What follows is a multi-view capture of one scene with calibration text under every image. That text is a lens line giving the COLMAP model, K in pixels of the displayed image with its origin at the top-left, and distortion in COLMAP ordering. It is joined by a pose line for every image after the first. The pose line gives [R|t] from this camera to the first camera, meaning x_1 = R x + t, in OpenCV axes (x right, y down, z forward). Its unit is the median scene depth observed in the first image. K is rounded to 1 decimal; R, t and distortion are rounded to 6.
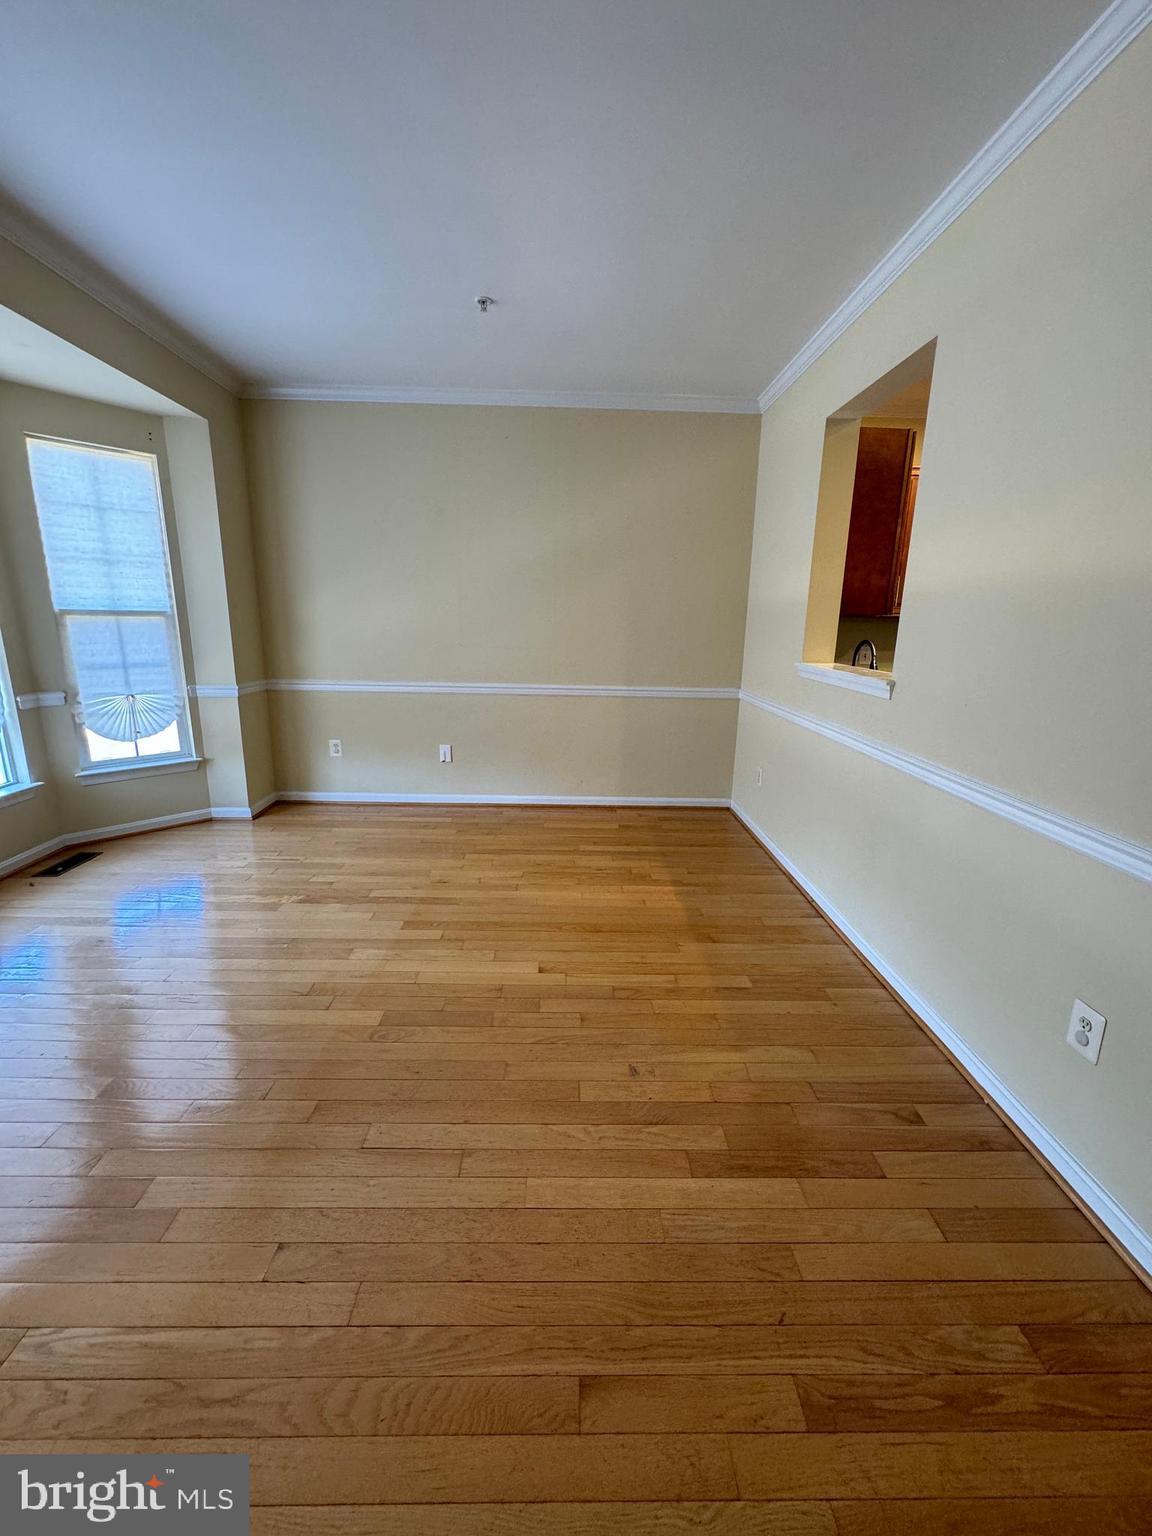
lens RADIAL K [[615.1, 0, 566.7], [0, 615.1, 777.2], [0, 0, 1]] dist [-0.000816, 0.000125]
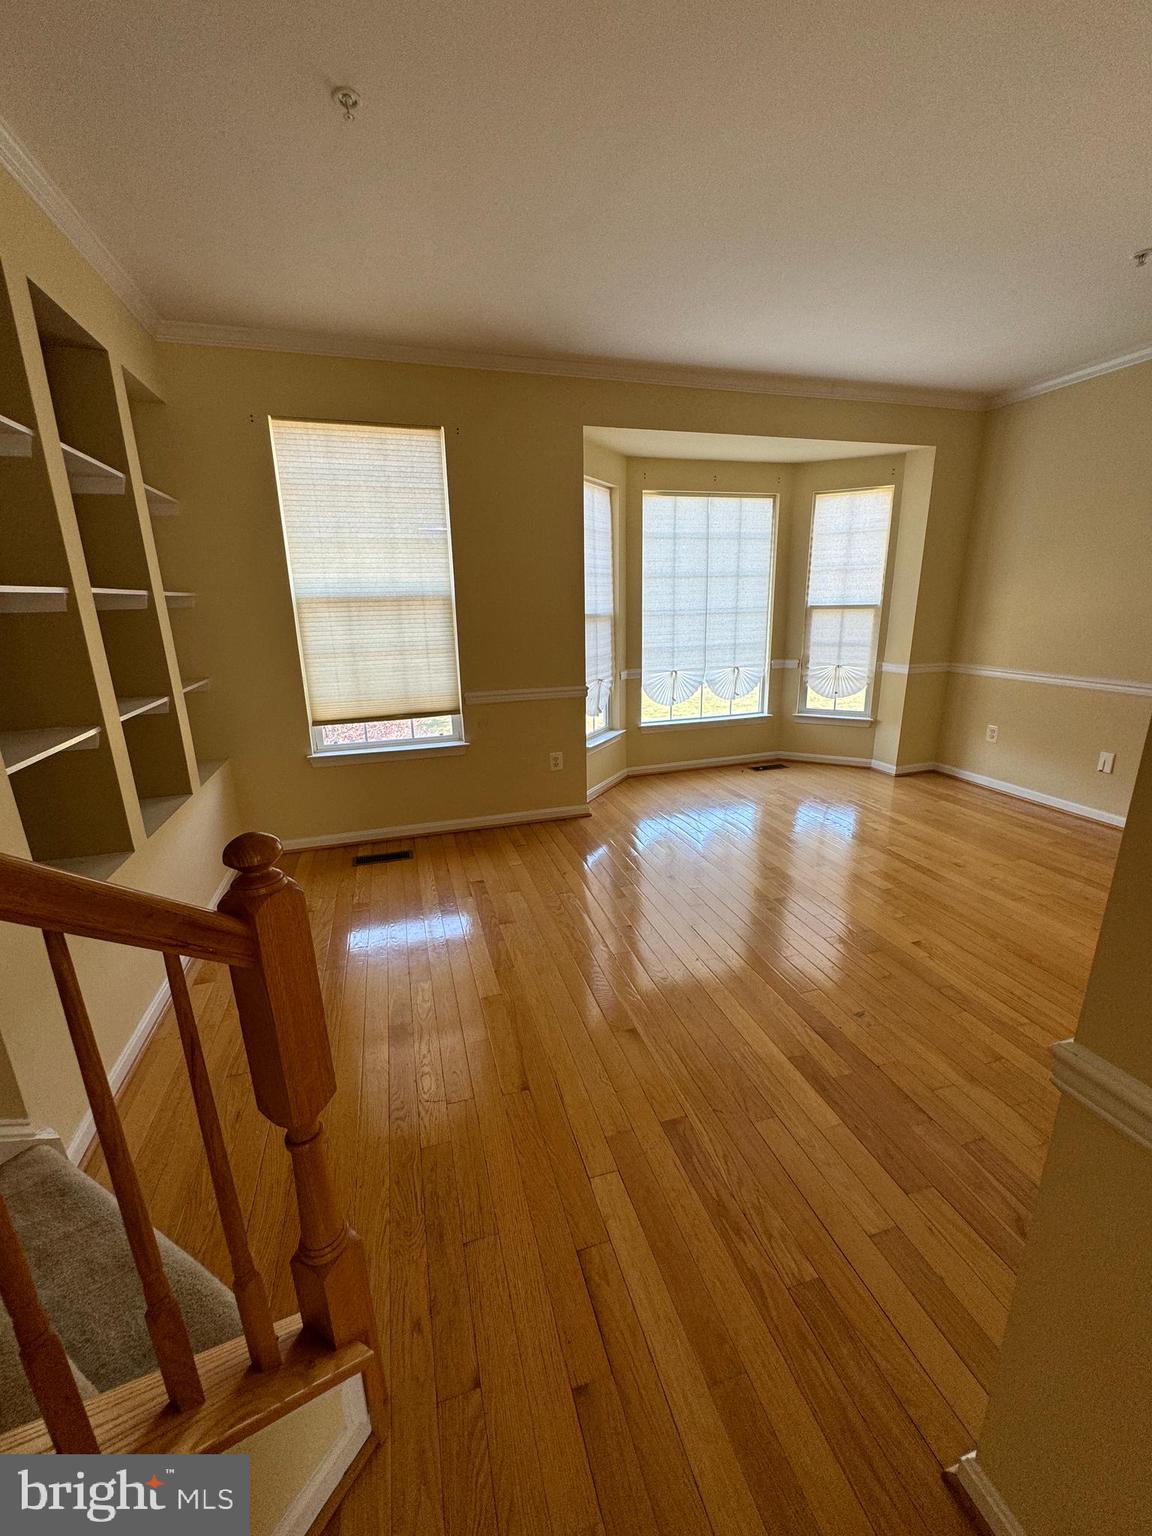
lens RADIAL K [[615.1, 0, 582.0], [0, 615.1, 788.4], [0, 0, 1]] dist [-0.000816, 0.000125]
pose [[0.272291, 0.260896, -0.926170, 1.221858], [-0.213283, 0.954961, 0.206302, -0.074201], [0.938279, 0.141362, 0.315672, 0.108588]]
